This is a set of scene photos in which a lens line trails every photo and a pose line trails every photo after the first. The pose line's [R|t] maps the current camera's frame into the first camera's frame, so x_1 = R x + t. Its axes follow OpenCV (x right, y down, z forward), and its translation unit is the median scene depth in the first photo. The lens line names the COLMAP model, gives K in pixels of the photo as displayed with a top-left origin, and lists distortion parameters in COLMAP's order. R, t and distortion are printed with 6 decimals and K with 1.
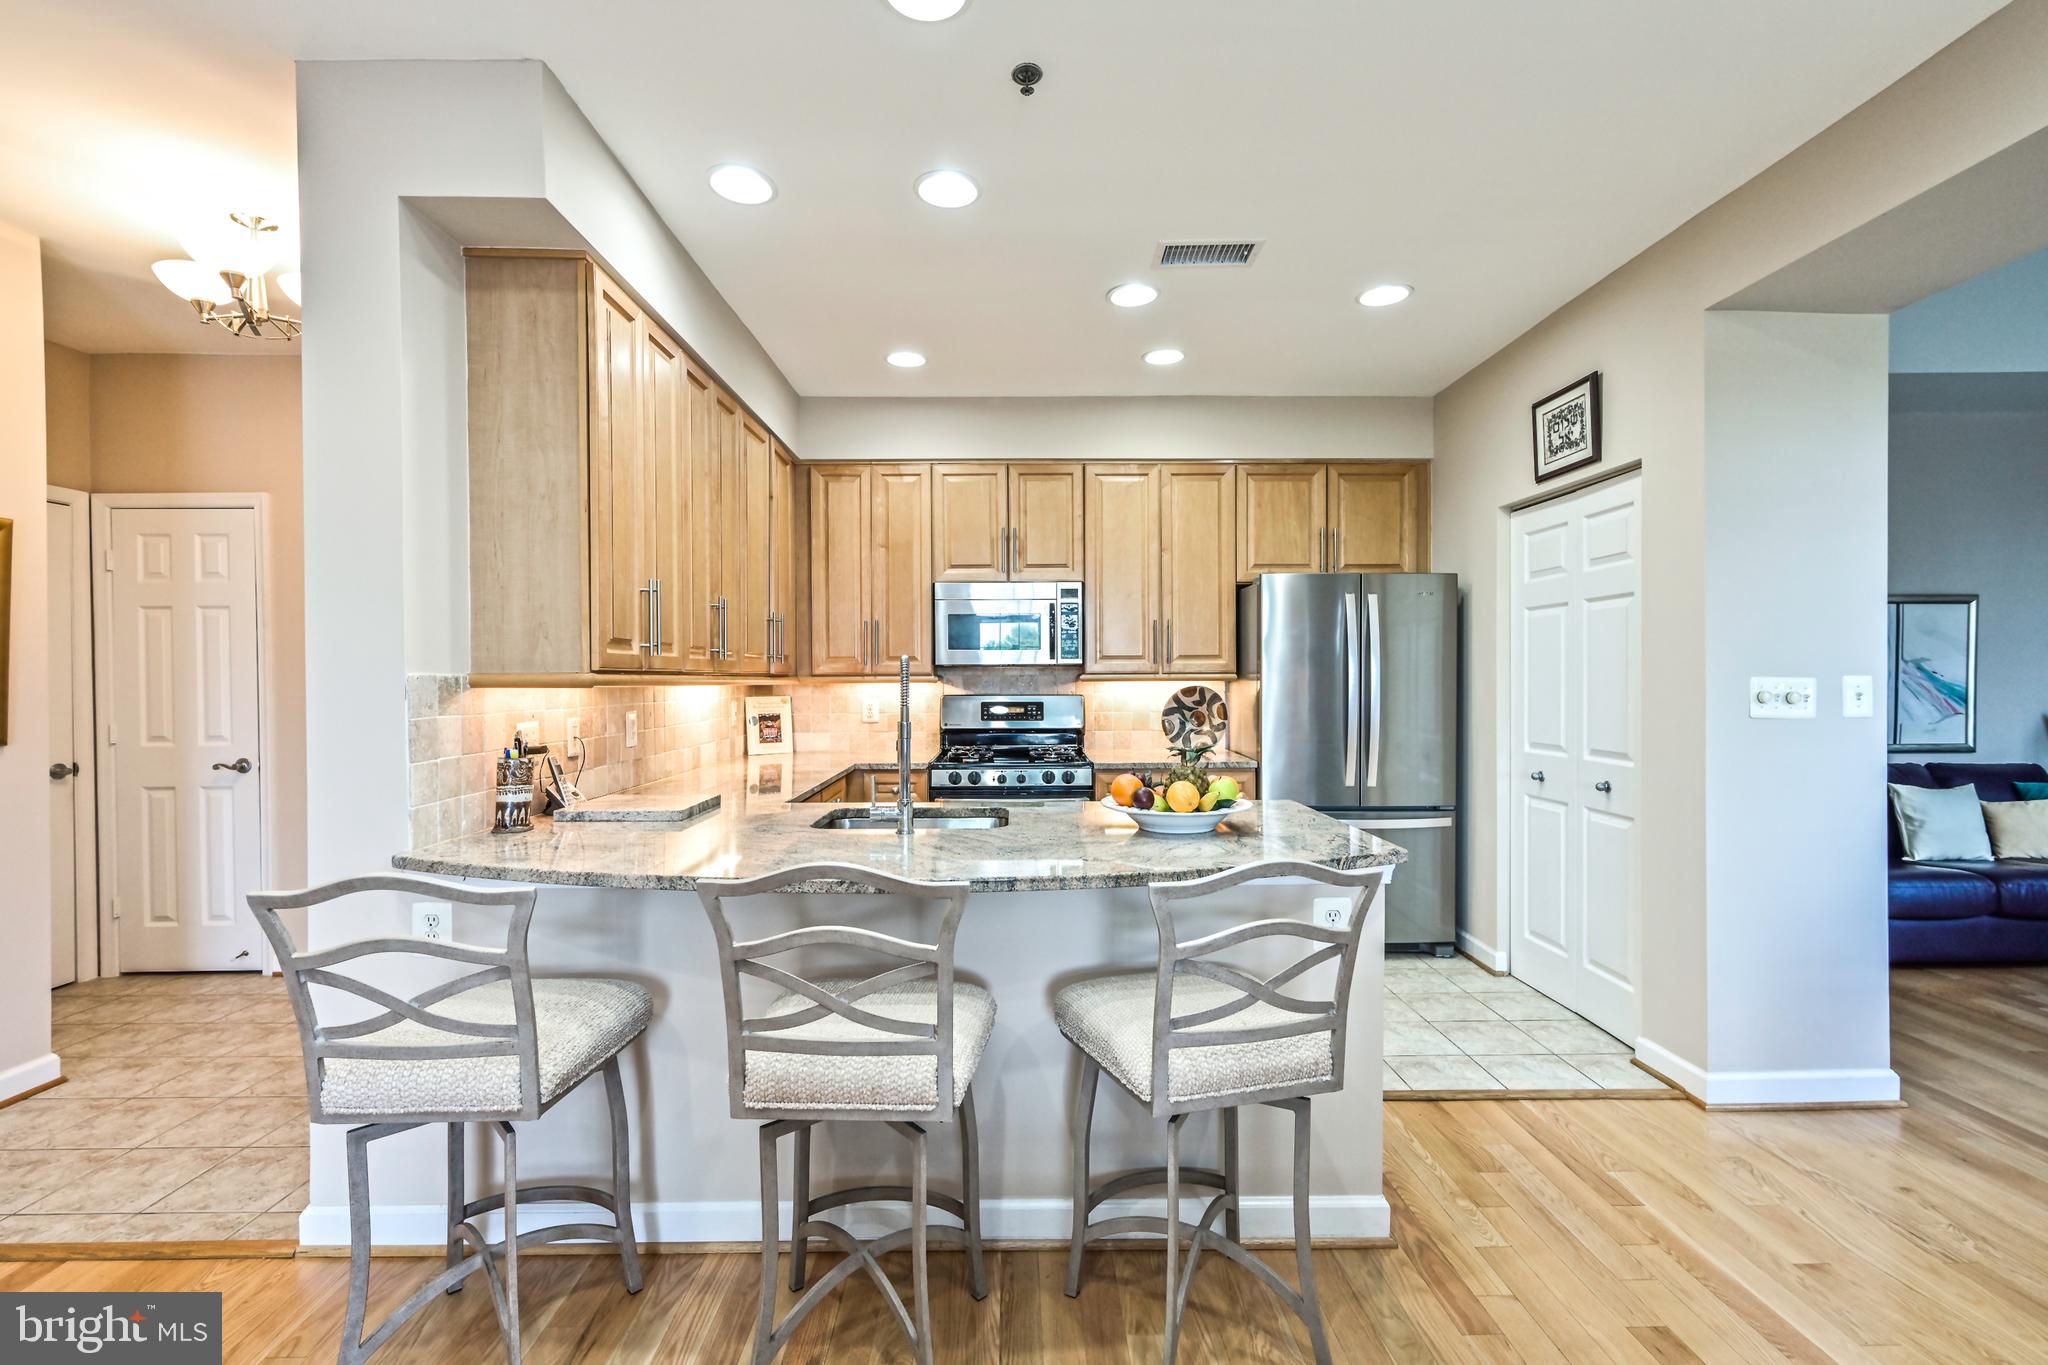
lens RADIAL K [[904.1, 0, 1024.8], [0, 904.1, 683.6], [0, 0, 1]] dist [0.000153, -0.000048]
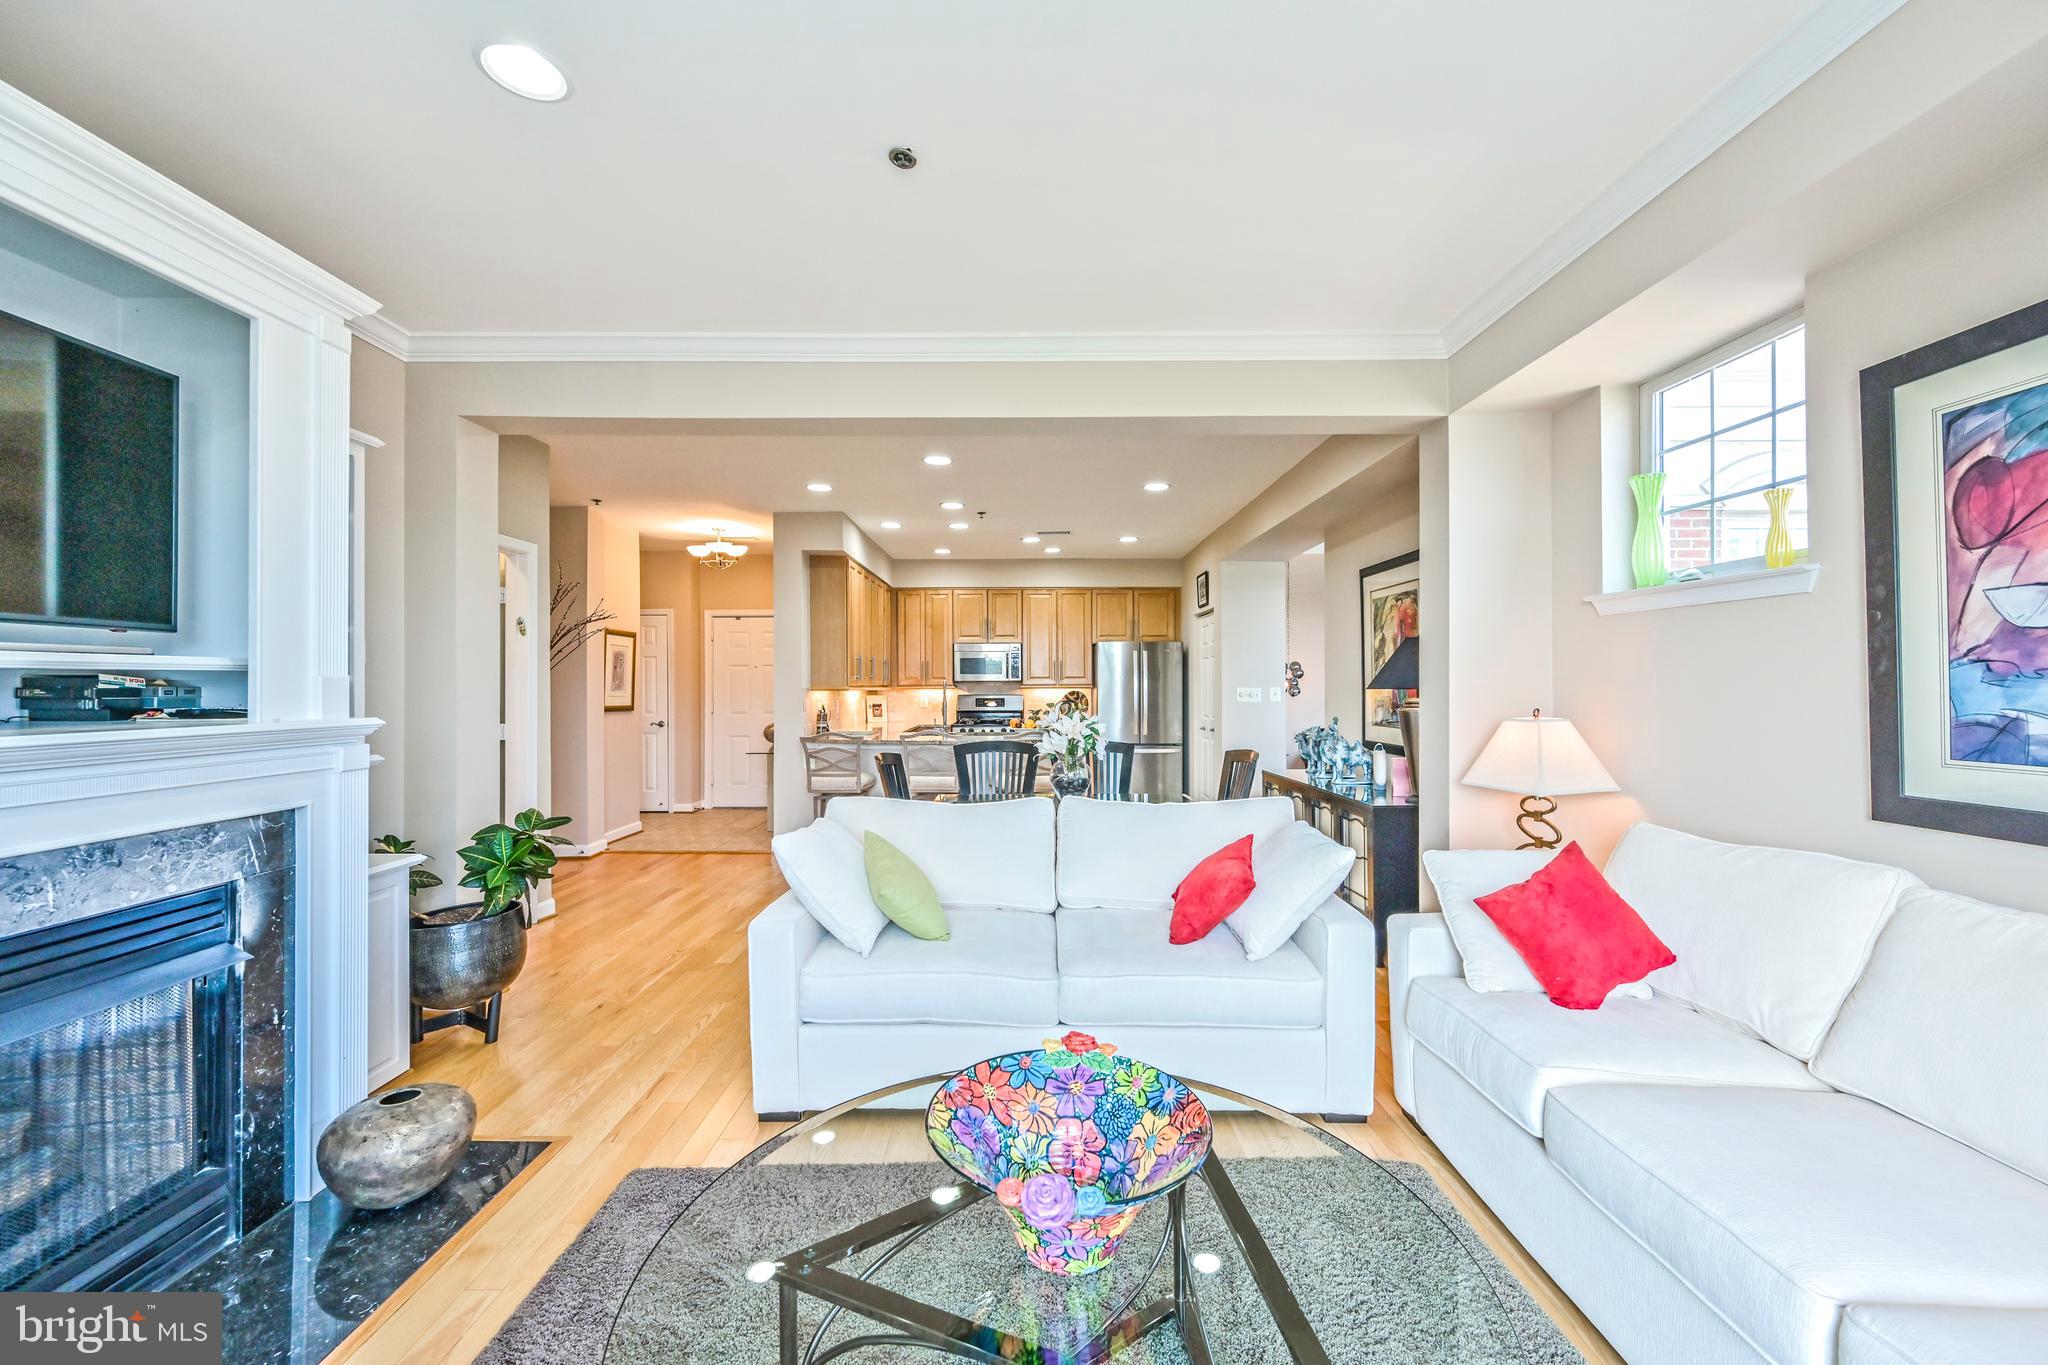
lens RADIAL K [[807.9, 0, 1027.3], [0, 807.9, 679.3], [0, 0, 1]] dist [0.000237, 0.000032]
pose [[0.999975, 0.000974, -0.006980, 0.091894], [-0.001058, 0.999926, -0.012081, -0.001165], [0.006967, 0.012088, 0.999903, -0.963301]]
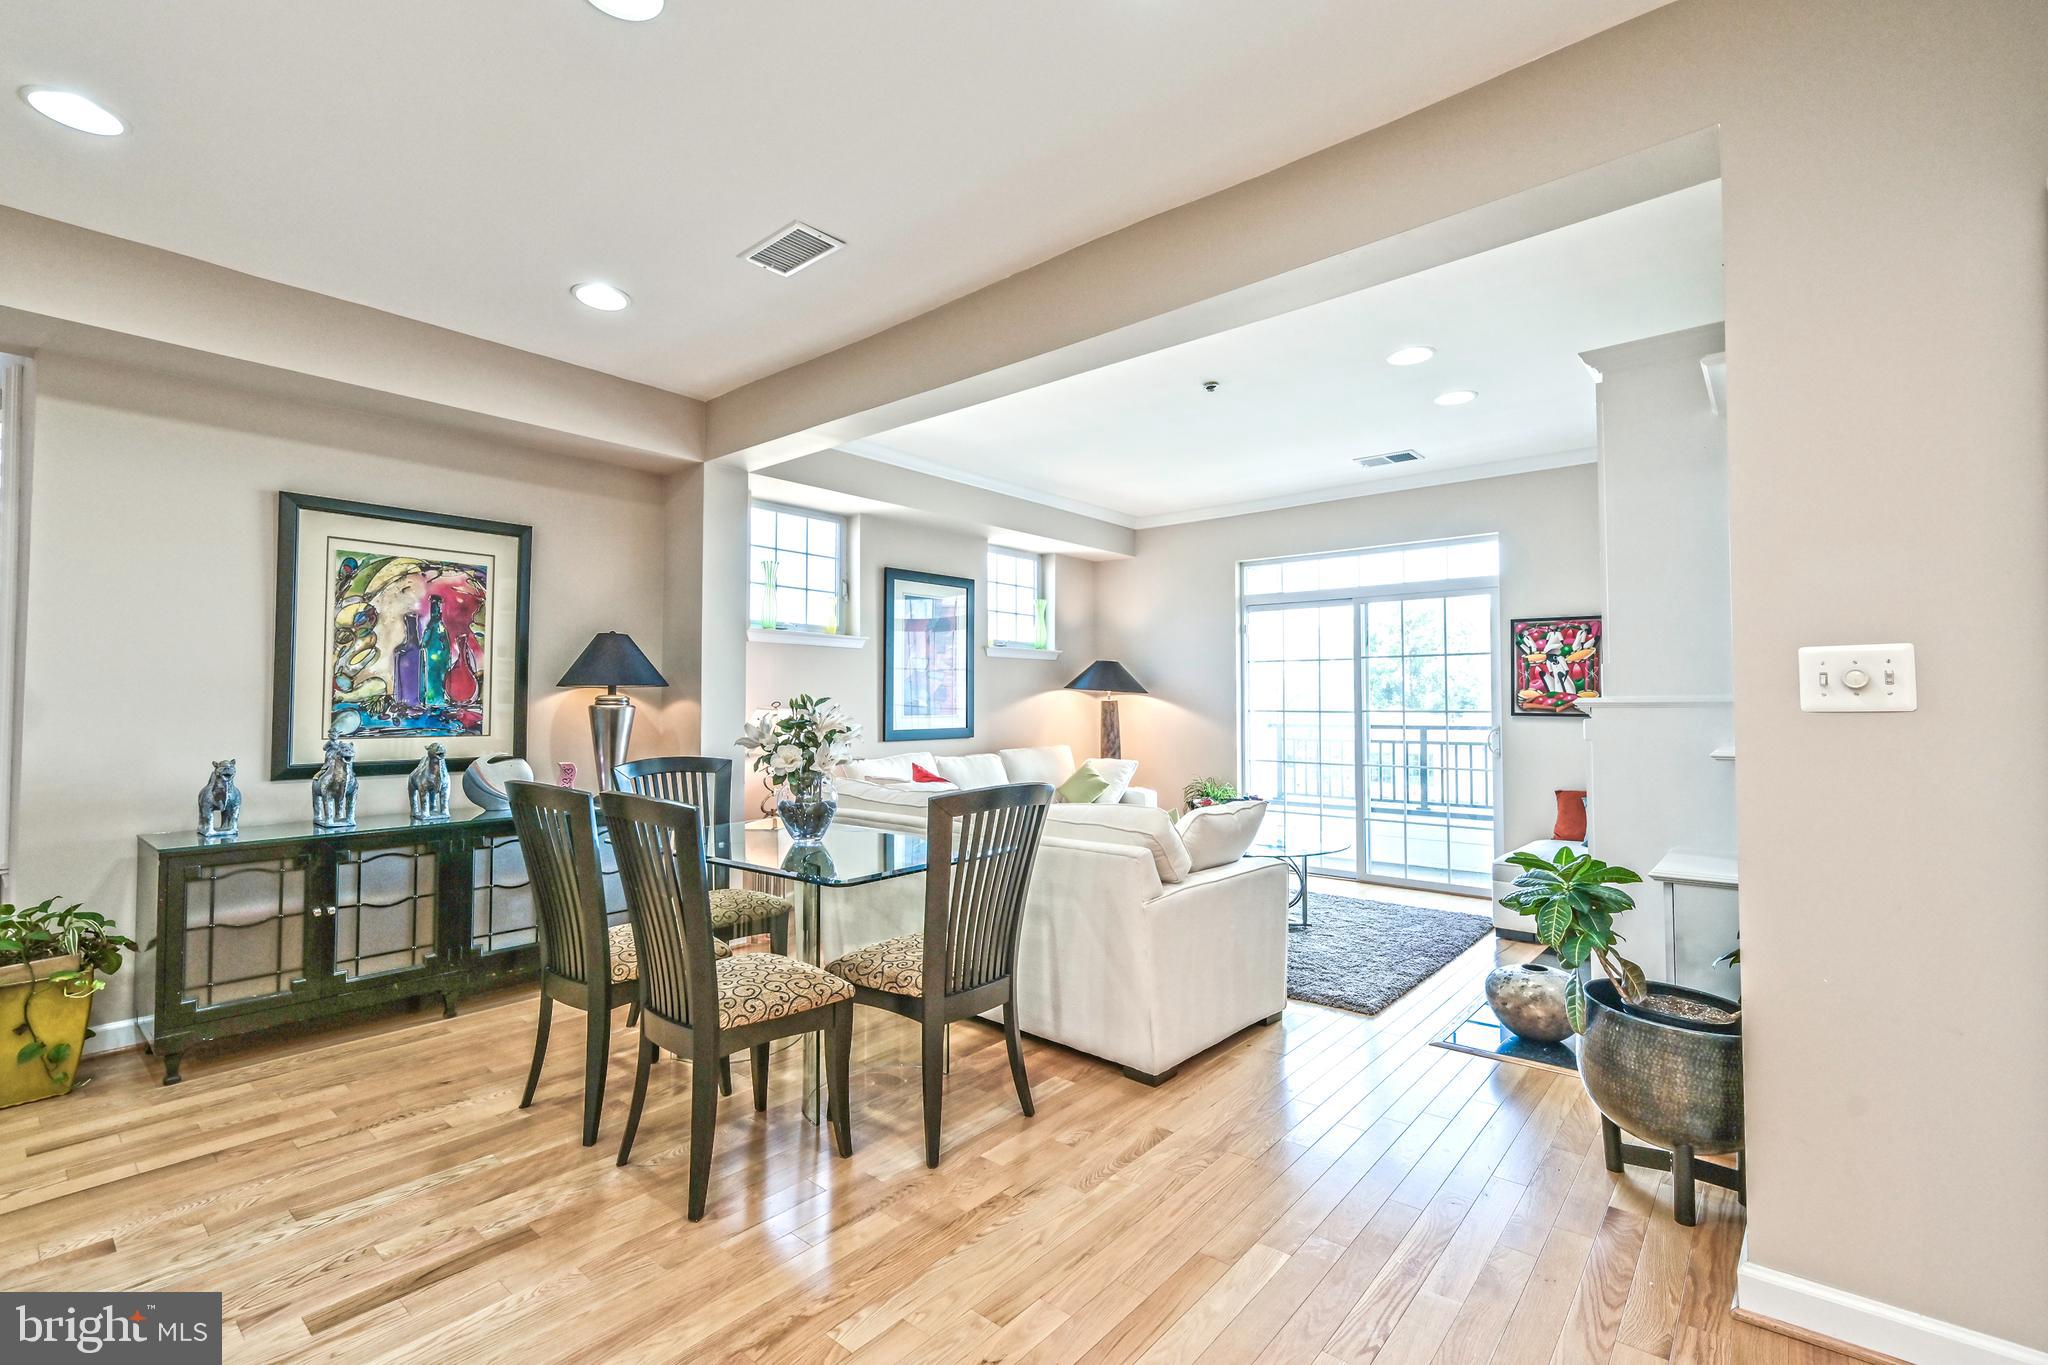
lens RADIAL K [[907.9, 0, 1033.8], [0, 907.9, 678.0], [0, 0, 1]] dist [0.001561, 0.000717]
pose [[-0.756137, 0.023613, 0.653987, -0.450163], [0.005113, 0.999531, -0.030177, 0.020220], [-0.654393, -0.019474, -0.755904, 0.320532]]
